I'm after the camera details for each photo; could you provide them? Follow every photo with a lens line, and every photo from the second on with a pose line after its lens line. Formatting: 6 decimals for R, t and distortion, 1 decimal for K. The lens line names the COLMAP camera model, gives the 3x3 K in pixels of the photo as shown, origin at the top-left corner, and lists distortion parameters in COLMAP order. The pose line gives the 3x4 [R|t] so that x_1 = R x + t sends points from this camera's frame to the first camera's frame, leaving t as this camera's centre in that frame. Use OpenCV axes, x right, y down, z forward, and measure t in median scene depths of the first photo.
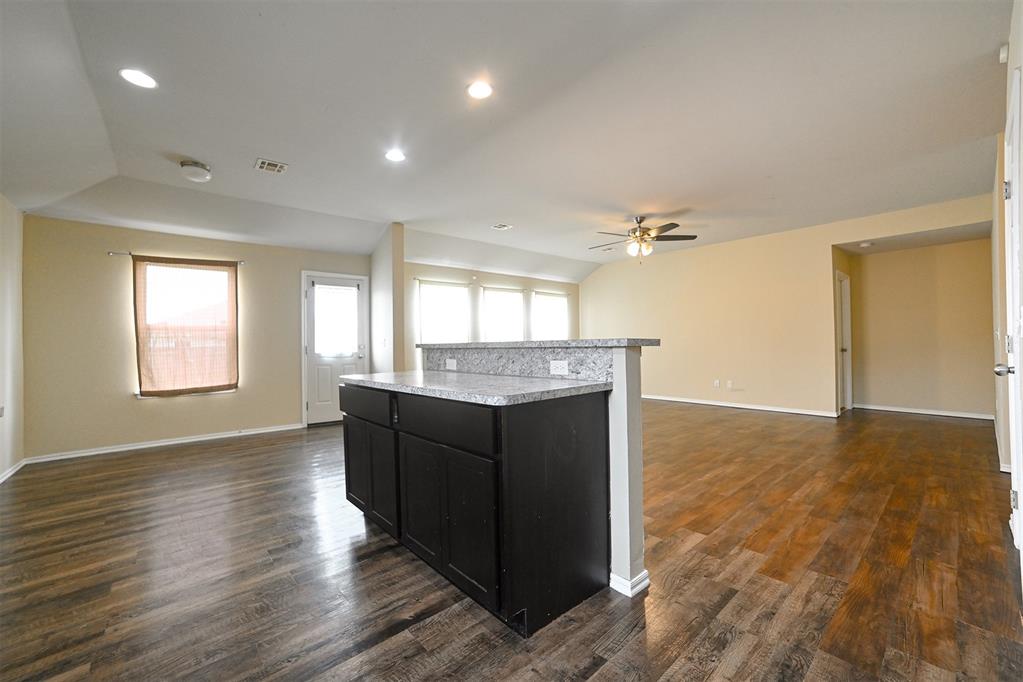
lens RADIAL K [[412.6, 0, 502.6], [0, 412.6, 338.8], [0, 0, 1]] dist [-0.060764, 0.028755]
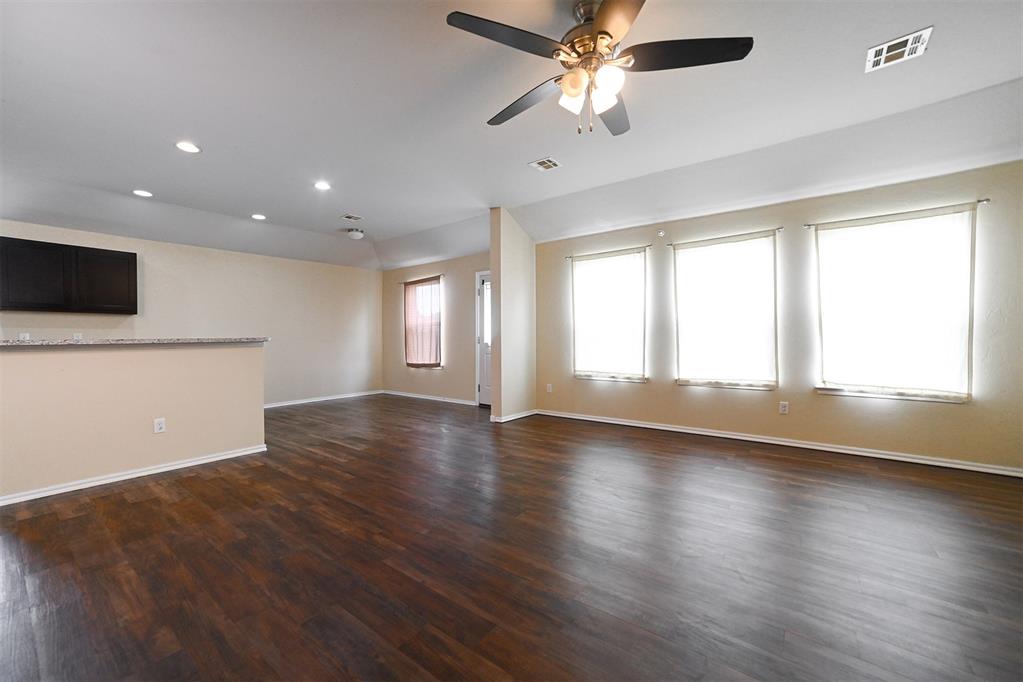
lens RADIAL K [[411.0, 0, 501.0], [0, 411.0, 337.6], [0, 0, 1]] dist [-0.061551, 0.031153]
pose [[0.189711, 0.014507, -0.981733, 1.684499], [0.019411, 0.999640, 0.018523, -0.000472], [0.981648, -0.022570, 0.189361, 2.057634]]
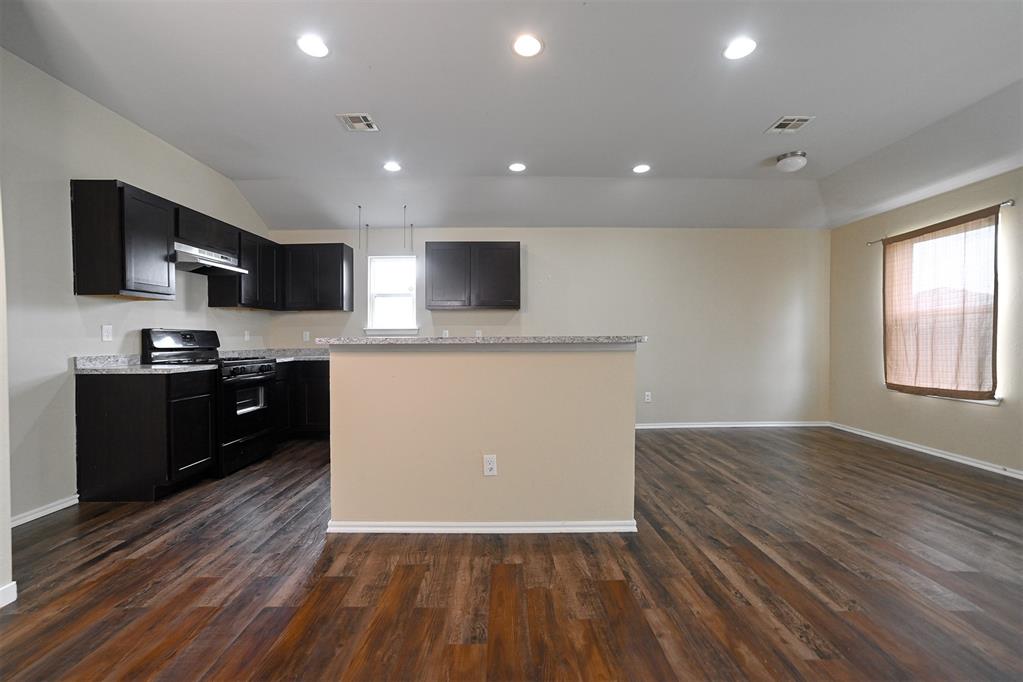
lens RADIAL K [[418.0, 0, 510.2], [0, 418.0, 340.5], [0, 0, 1]] dist [-0.058962, 0.029113]
pose [[-0.641789, 0.020867, -0.766598, 0.769459], [0.020812, 0.999735, 0.009790, 0.006496], [0.766599, -0.009671, -0.642053, 1.803032]]
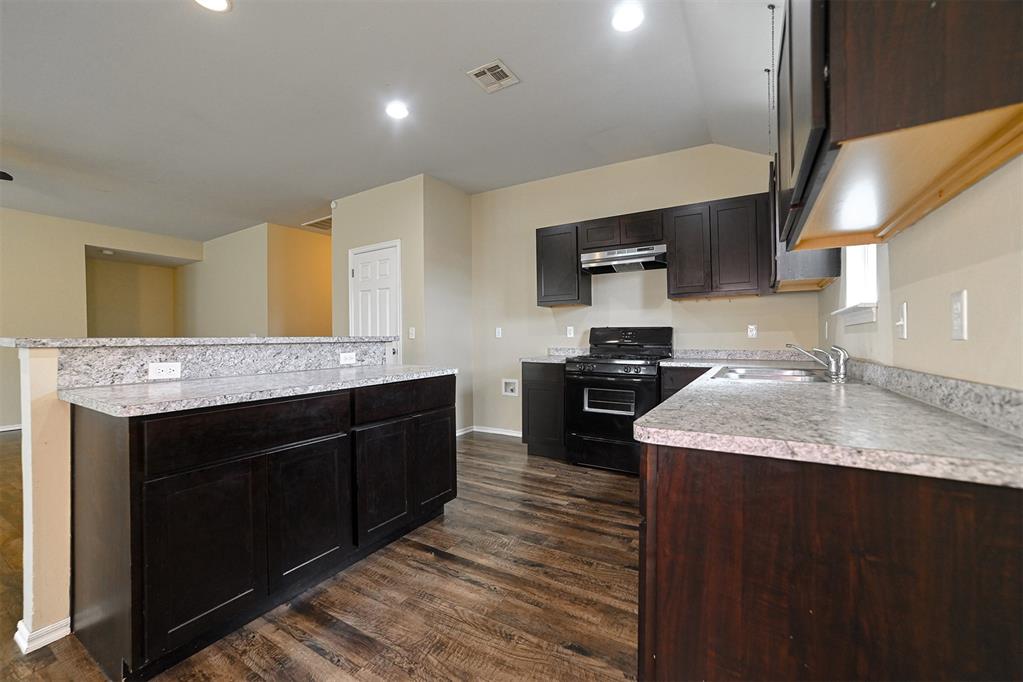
lens RADIAL K [[412.6, 0, 502.6], [0, 412.6, 338.8], [0, 0, 1]] dist [-0.060764, 0.028755]
pose [[-0.306700, 0.018097, 0.951634, -1.075424], [0.003046, 0.999833, -0.018032, 0.030531], [-0.951801, -0.002632, -0.306704, 0.835879]]
